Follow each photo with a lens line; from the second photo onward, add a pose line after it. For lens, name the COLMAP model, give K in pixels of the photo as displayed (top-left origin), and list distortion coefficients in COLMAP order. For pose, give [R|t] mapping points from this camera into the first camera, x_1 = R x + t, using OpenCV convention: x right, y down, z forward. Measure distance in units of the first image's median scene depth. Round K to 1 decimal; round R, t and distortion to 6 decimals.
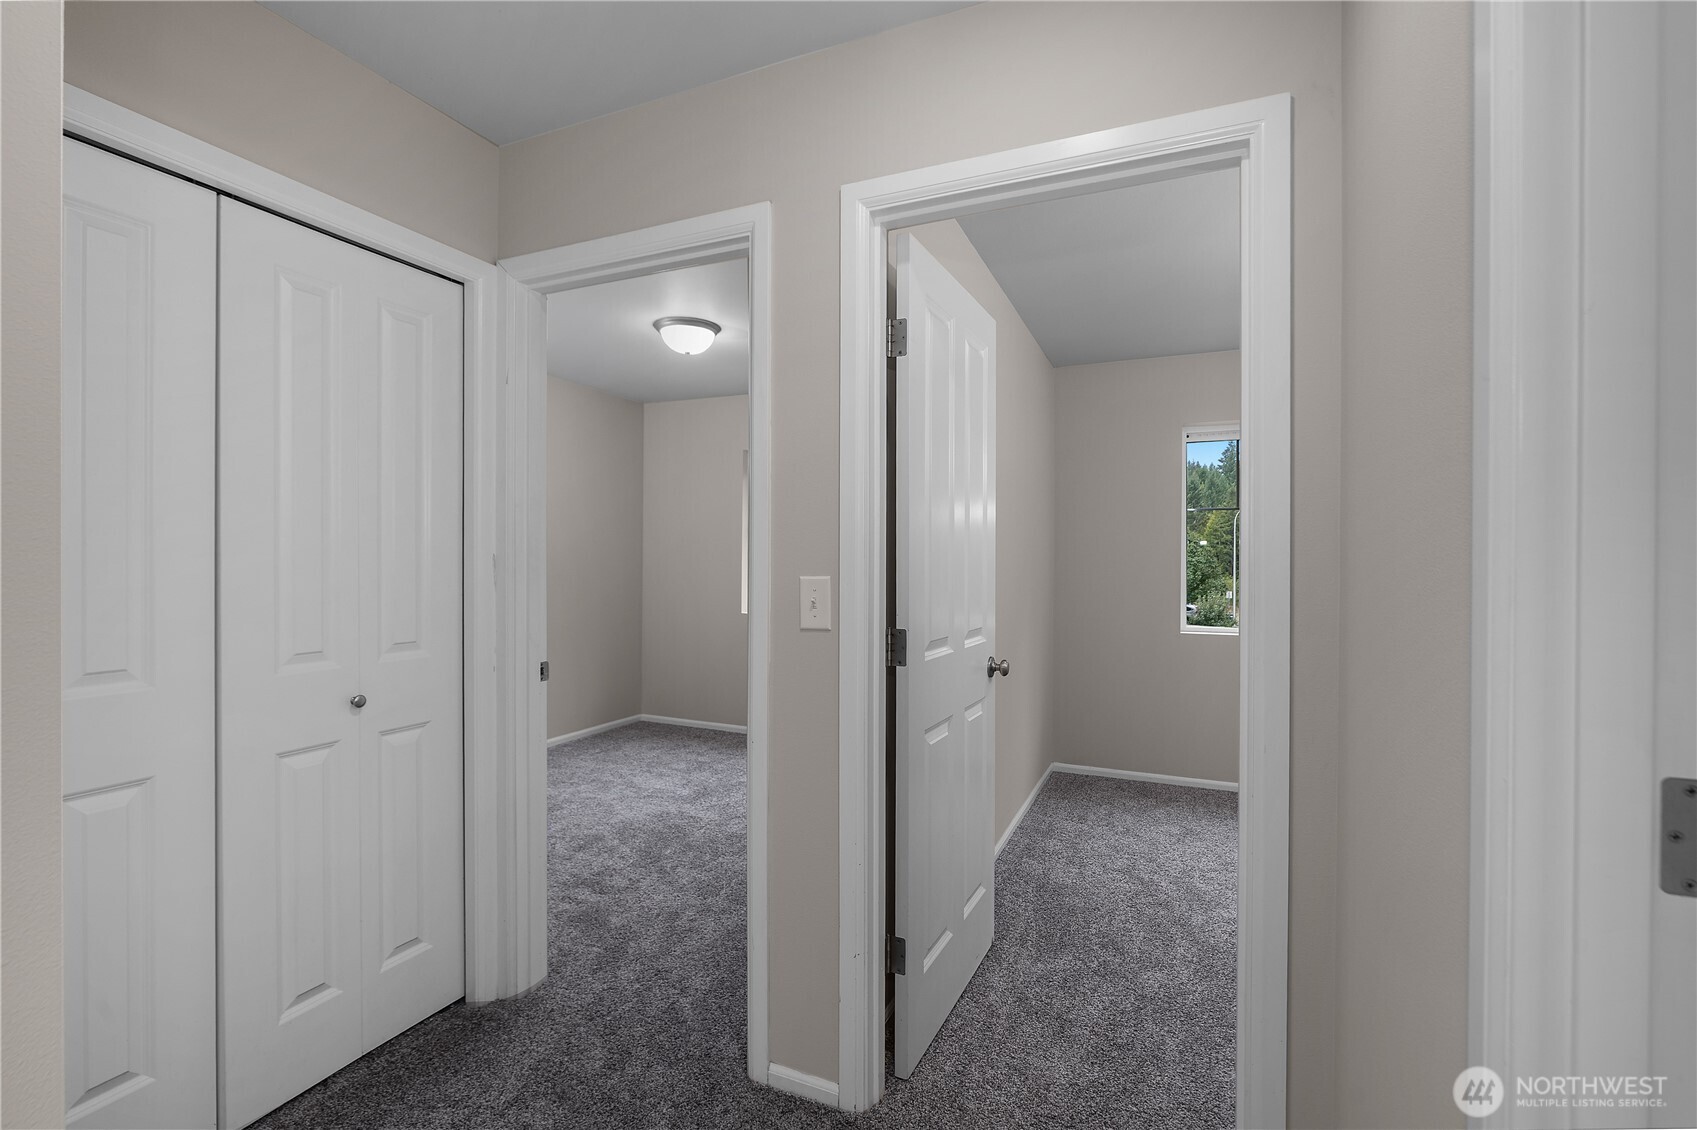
lens RADIAL K [[762.5, 0, 840.2], [0, 762.5, 560.0], [0, 0, 1]] dist [-0.004752, -0.000070]
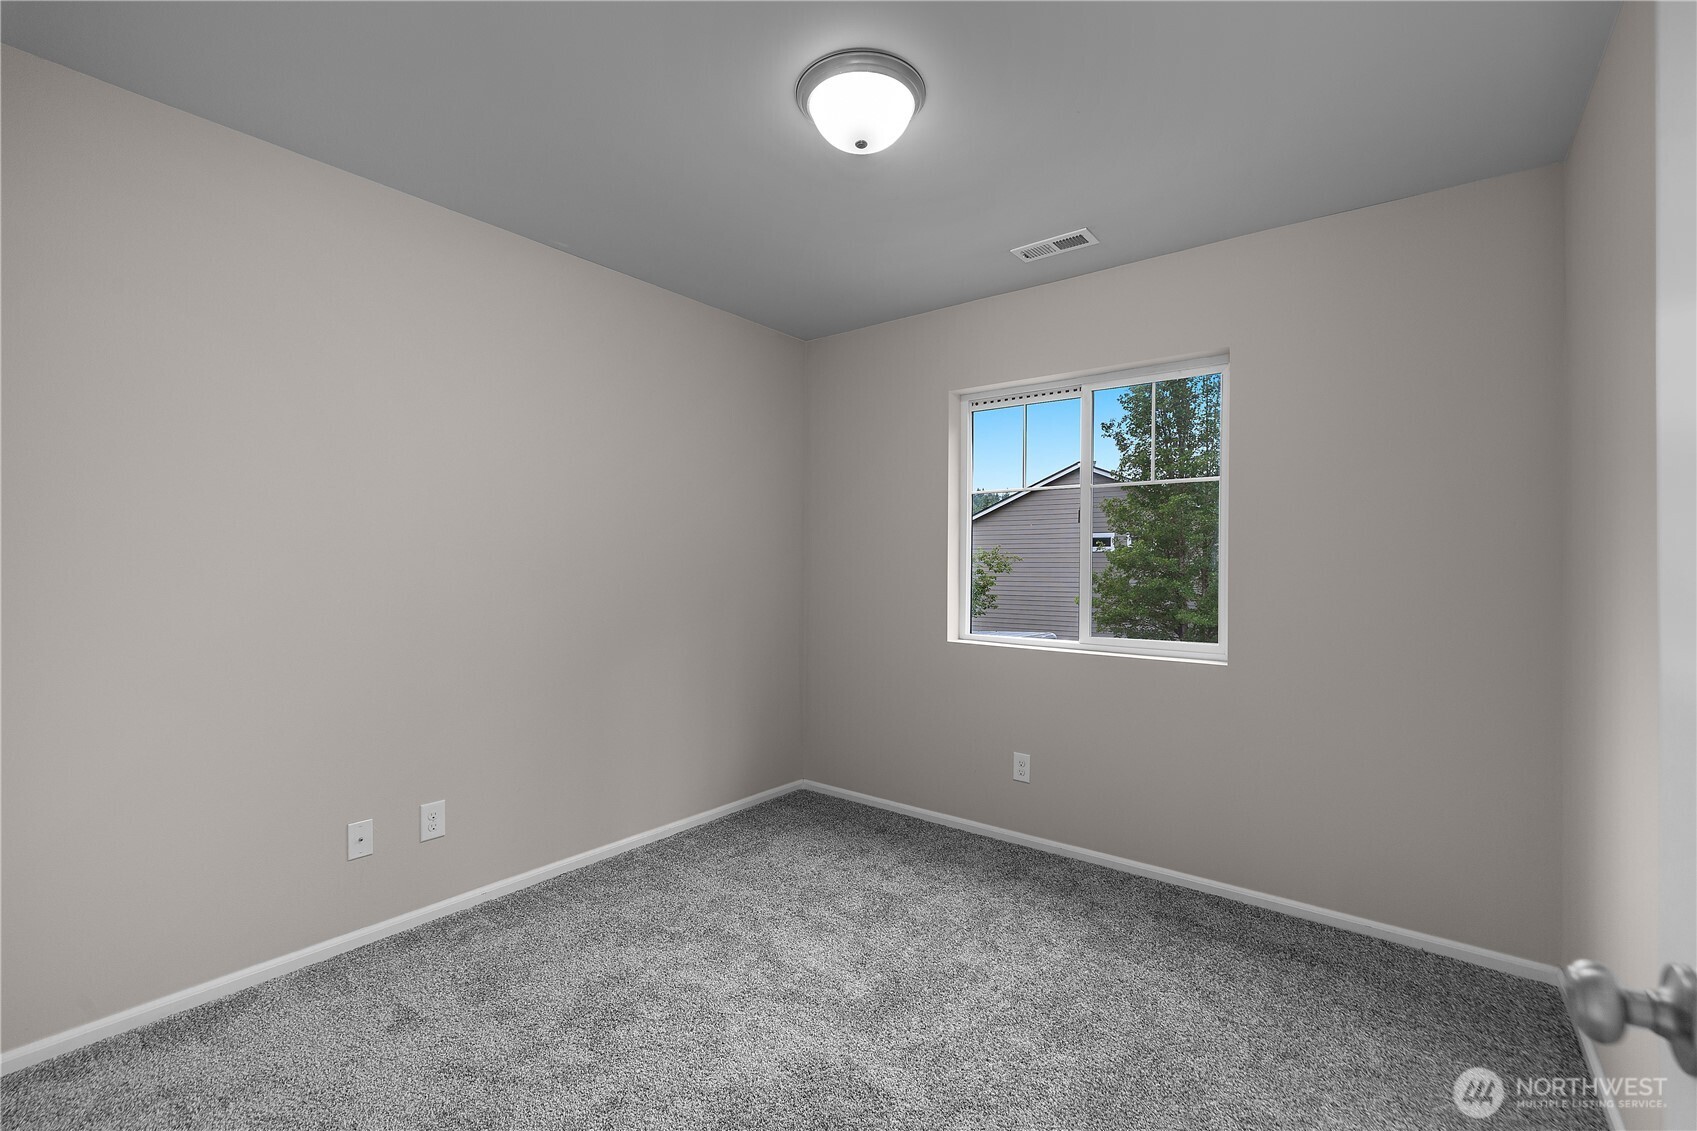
lens RADIAL K [[732.5, 0, 841.3], [0, 732.5, 559.8], [0, 0, 1]] dist [0.001383, 0.000065]
pose [[0.971673, -0.003875, -0.236300, -0.083205], [0.001759, 0.999956, -0.009165, 0.006618], [0.236325, 0.008490, 0.971637, 0.441739]]
